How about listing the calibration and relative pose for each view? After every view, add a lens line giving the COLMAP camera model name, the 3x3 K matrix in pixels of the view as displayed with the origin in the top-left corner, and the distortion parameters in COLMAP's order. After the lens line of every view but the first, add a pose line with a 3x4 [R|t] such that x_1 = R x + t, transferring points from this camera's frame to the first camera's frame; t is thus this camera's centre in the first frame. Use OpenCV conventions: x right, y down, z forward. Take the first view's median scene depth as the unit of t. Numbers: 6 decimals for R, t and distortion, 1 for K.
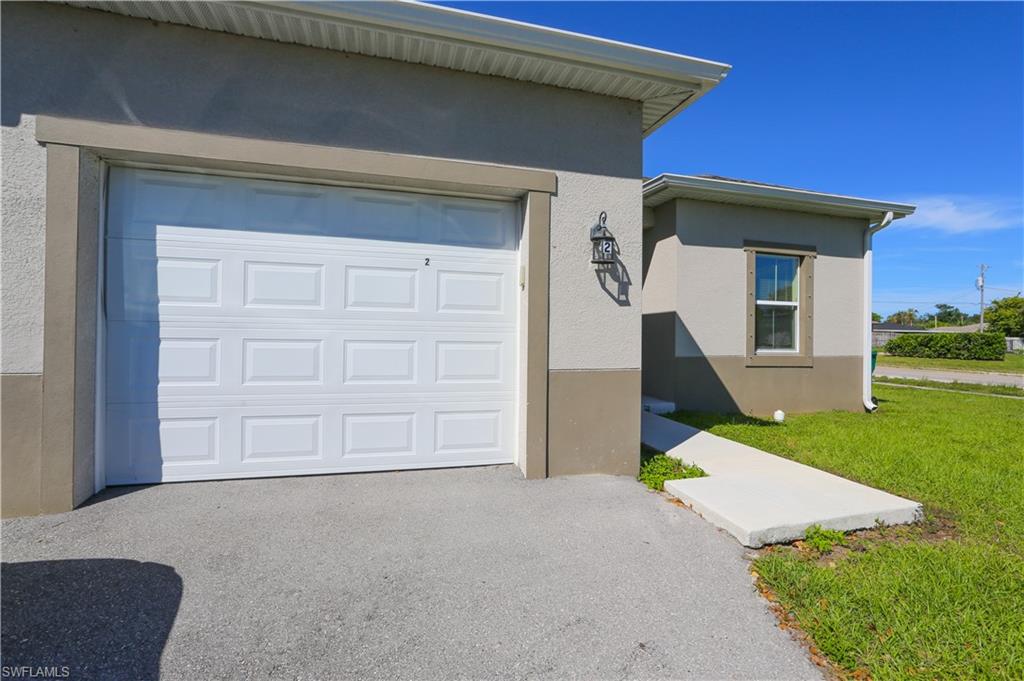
lens RADIAL K [[524.4, 0, 568.9], [0, 524.4, 322.8], [0, 0, 1]] dist [-0.033110, 0.000682]
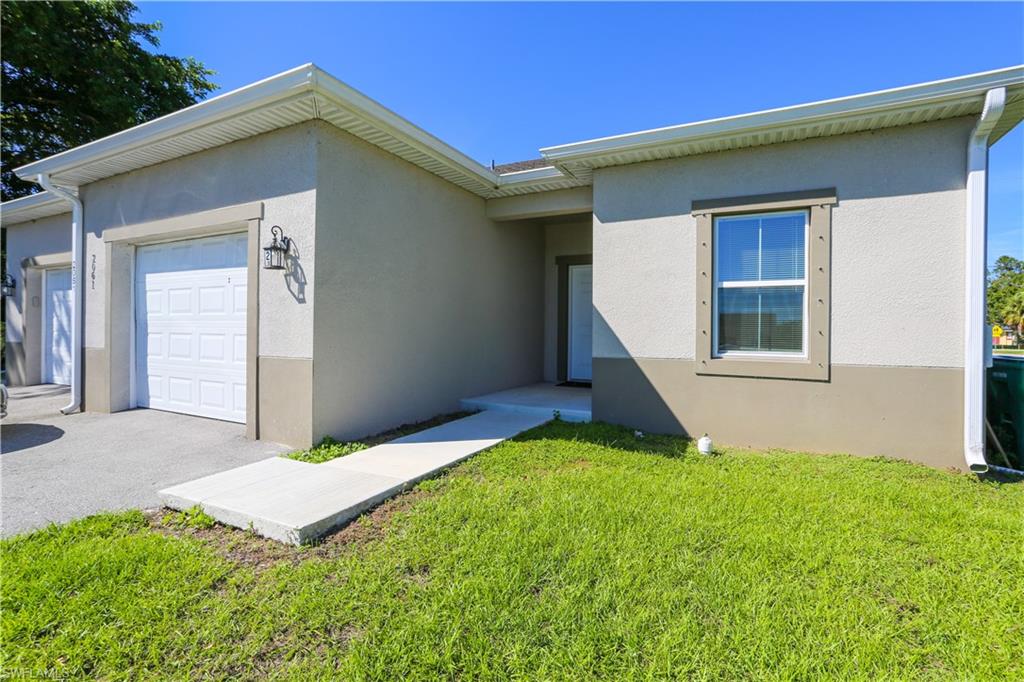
lens RADIAL K [[517.2, 0, 503.4], [0, 517.2, 330.2], [0, 0, 1]] dist [-0.053243, 0.028096]
pose [[0.679827, -0.010434, -0.733298, 1.226016], [0.015272, 0.999883, -0.000068, 0.033280], [0.733213, -0.011152, 0.679907, 0.559016]]
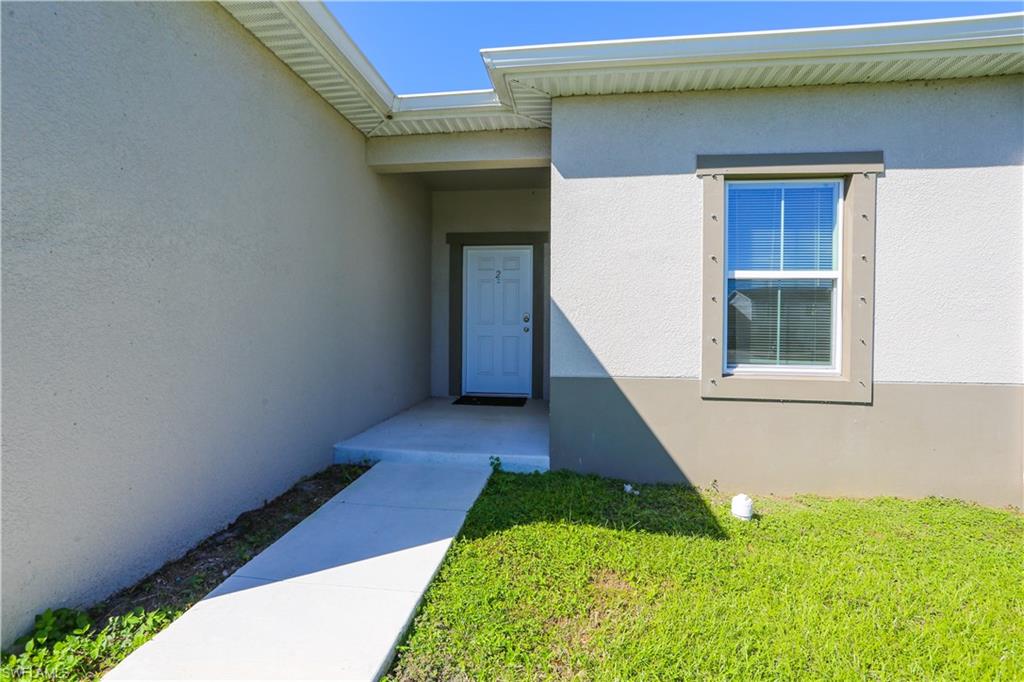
lens RADIAL K [[509.9, 0, 521.2], [0, 509.9, 328.2], [0, 0, 1]] dist [-0.025547, 0.000926]
pose [[0.897078, -0.003565, -0.441857, 0.721005], [0.014382, 0.999673, 0.021133, 0.000747], [0.441637, -0.025313, 0.896837, 0.829325]]
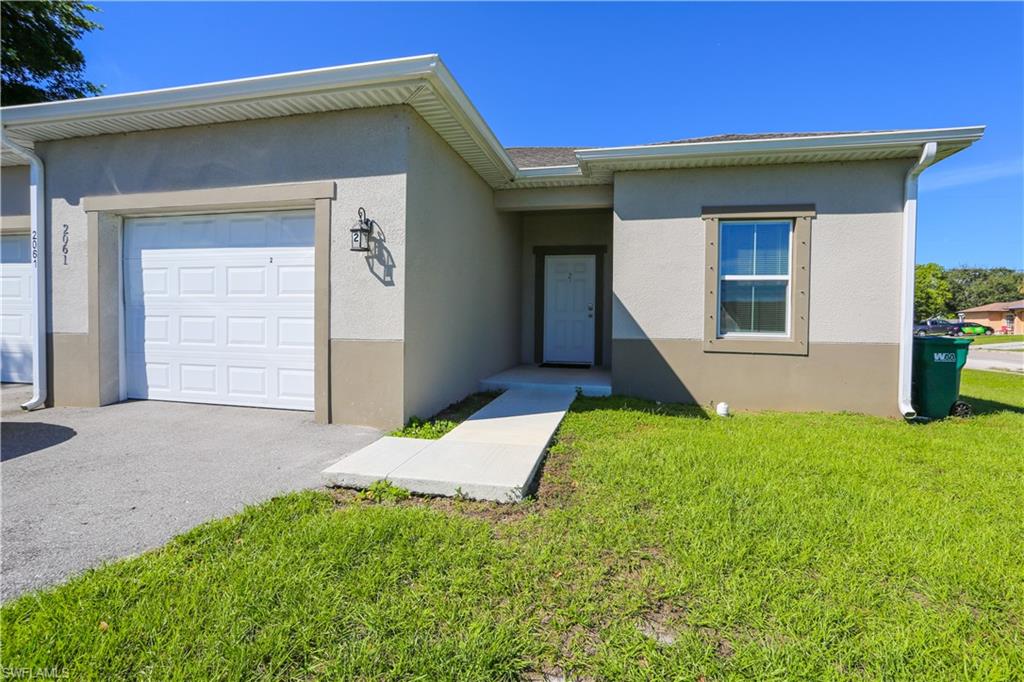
lens RADIAL K [[519.5, 0, 514.3], [0, 519.5, 330.9], [0, 0, 1]] dist [-0.058327, 0.030925]
pose [[0.847208, 0.006224, -0.531225, 0.948144], [0.010681, 0.999530, 0.028746, 0.037436], [0.531154, -0.030028, 0.846743, 0.174019]]
